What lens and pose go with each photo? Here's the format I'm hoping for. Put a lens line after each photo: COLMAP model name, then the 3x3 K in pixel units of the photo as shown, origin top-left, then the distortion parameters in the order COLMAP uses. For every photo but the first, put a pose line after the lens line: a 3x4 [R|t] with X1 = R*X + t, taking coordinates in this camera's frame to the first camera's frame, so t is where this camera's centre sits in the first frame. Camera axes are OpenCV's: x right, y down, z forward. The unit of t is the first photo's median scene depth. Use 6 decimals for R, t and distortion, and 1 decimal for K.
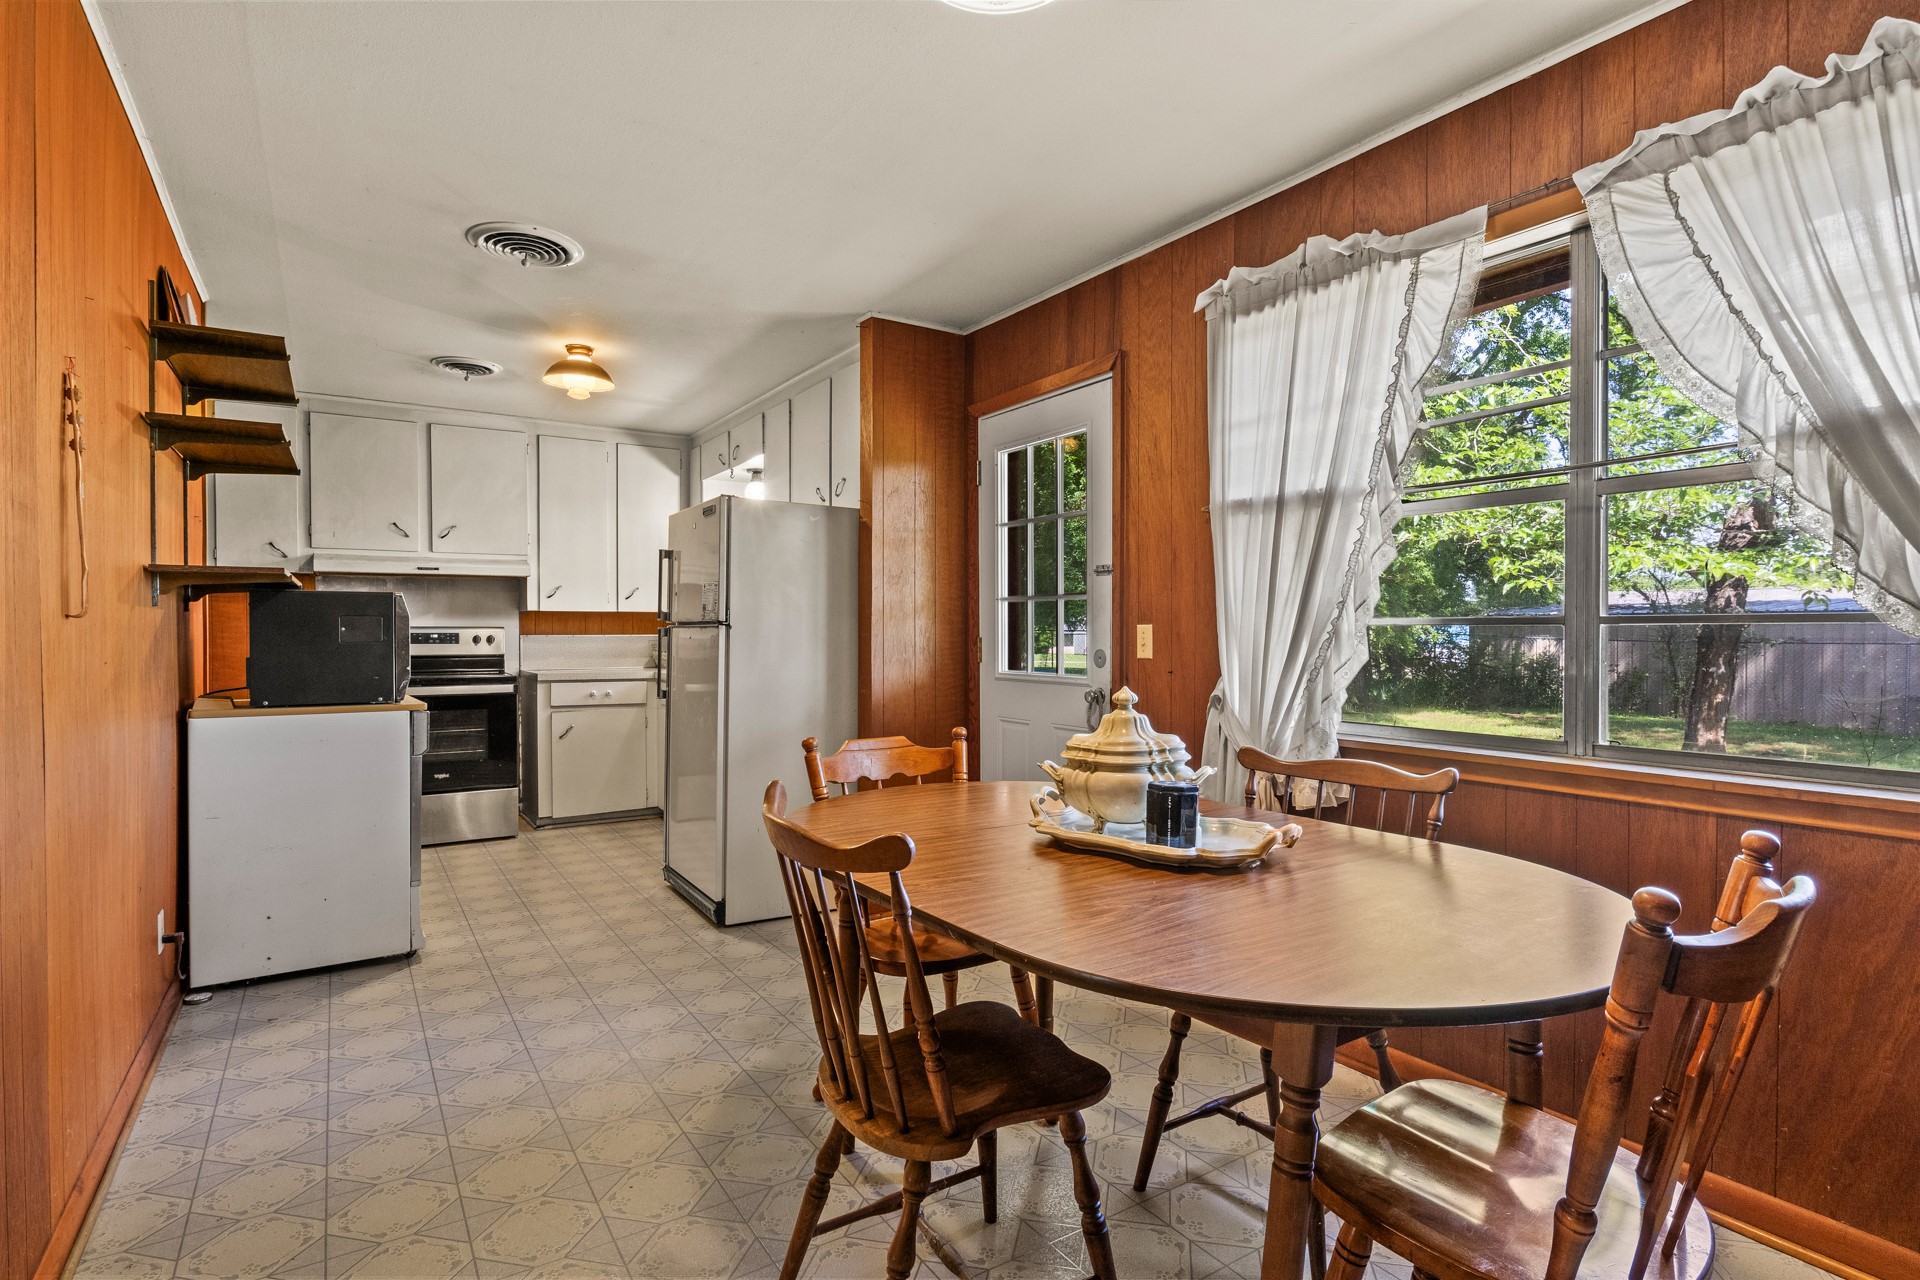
lens RADIAL K [[974.2, 0, 962.1], [0, 974.2, 637.6], [0, 0, 1]] dist [0.006490, 0.000844]
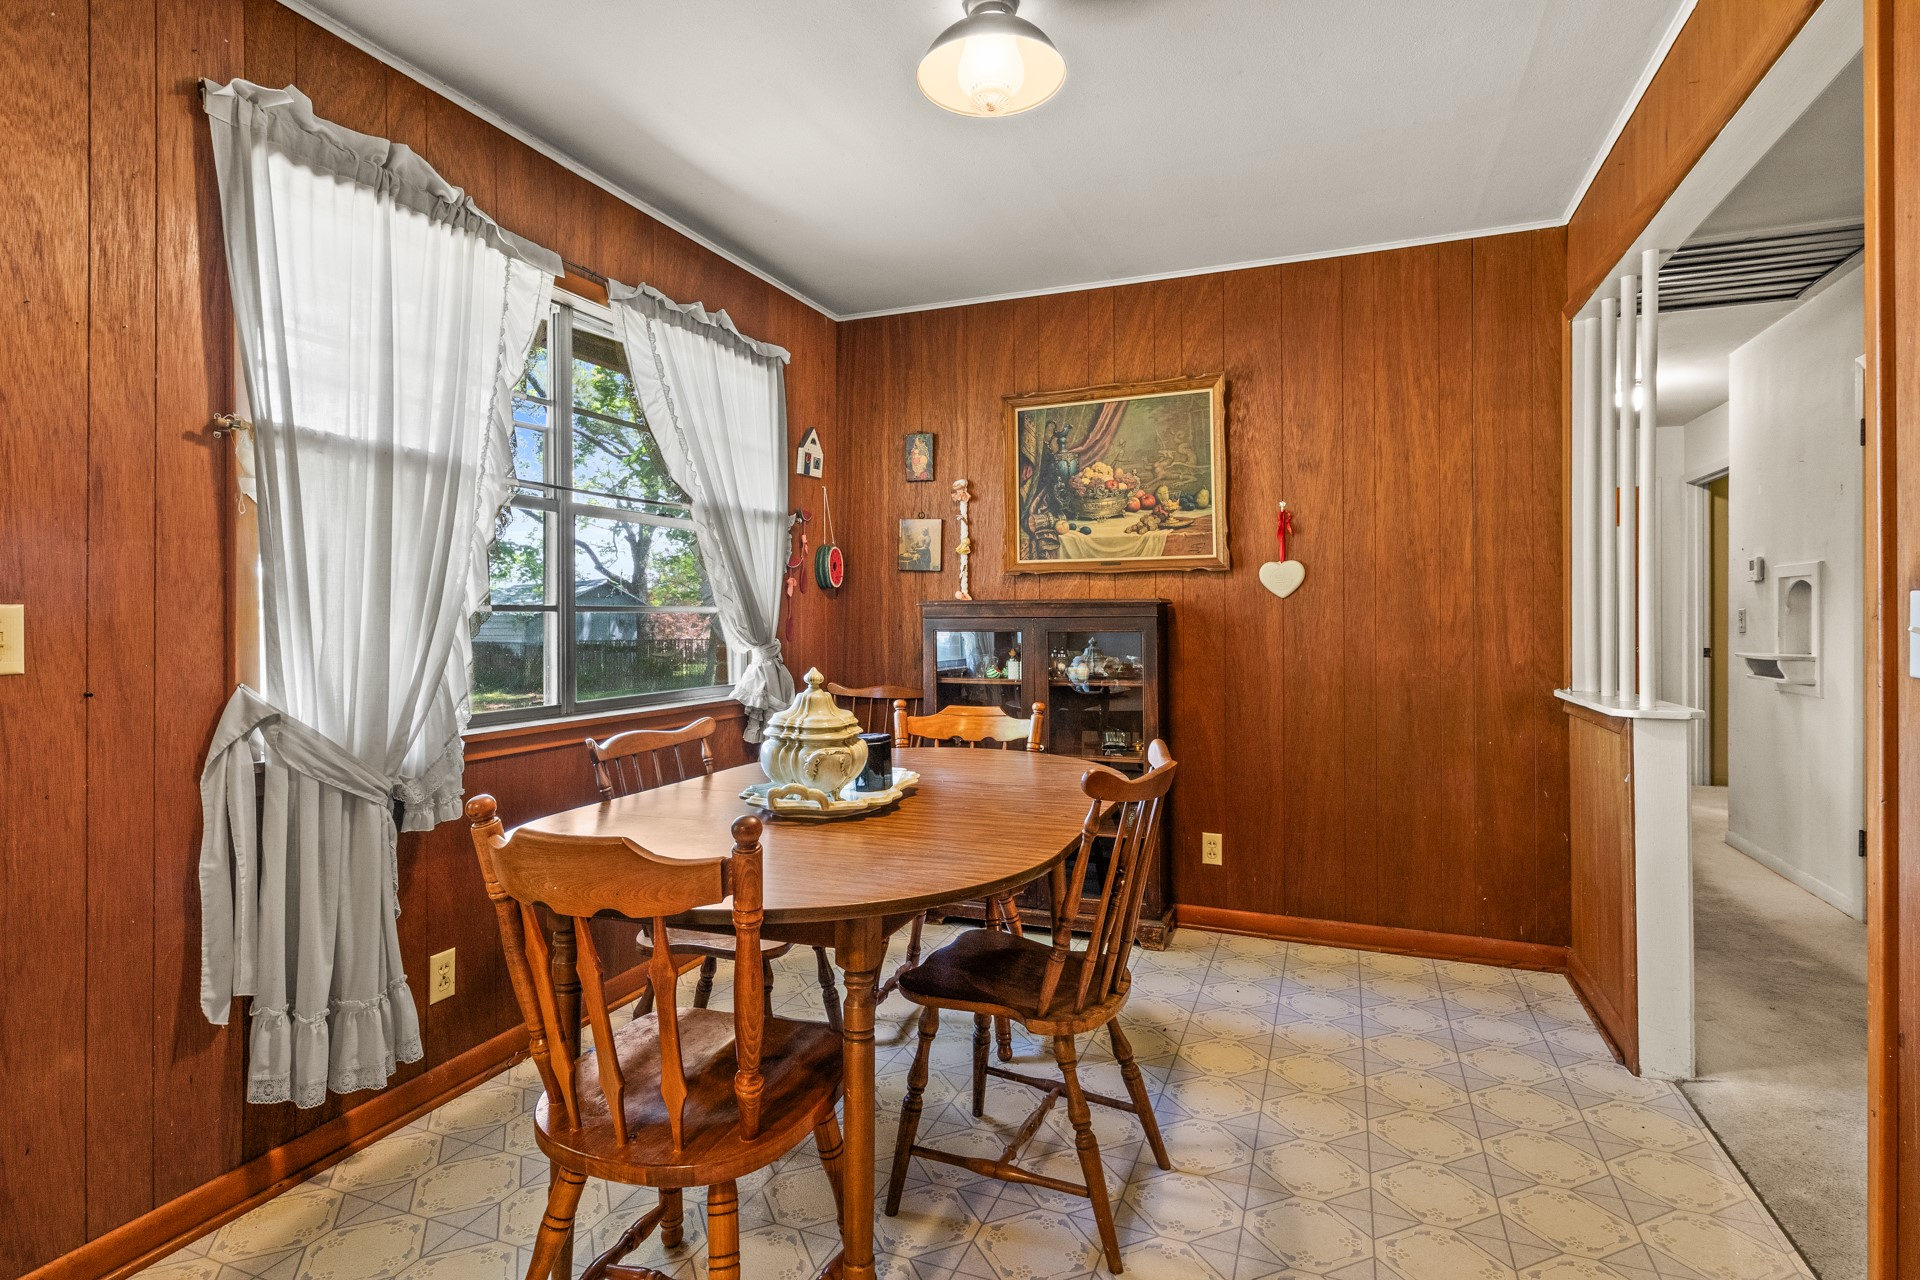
lens RADIAL K [[974.2, 0, 955.4], [0, 974.2, 625.3], [0, 0, 1]] dist [0.006490, 0.000844]
pose [[-0.579920, -0.004048, 0.814663, -0.635671], [0.007861, 0.999913, 0.010564, -0.006064], [-0.814635, 0.012530, -0.579838, 1.183881]]
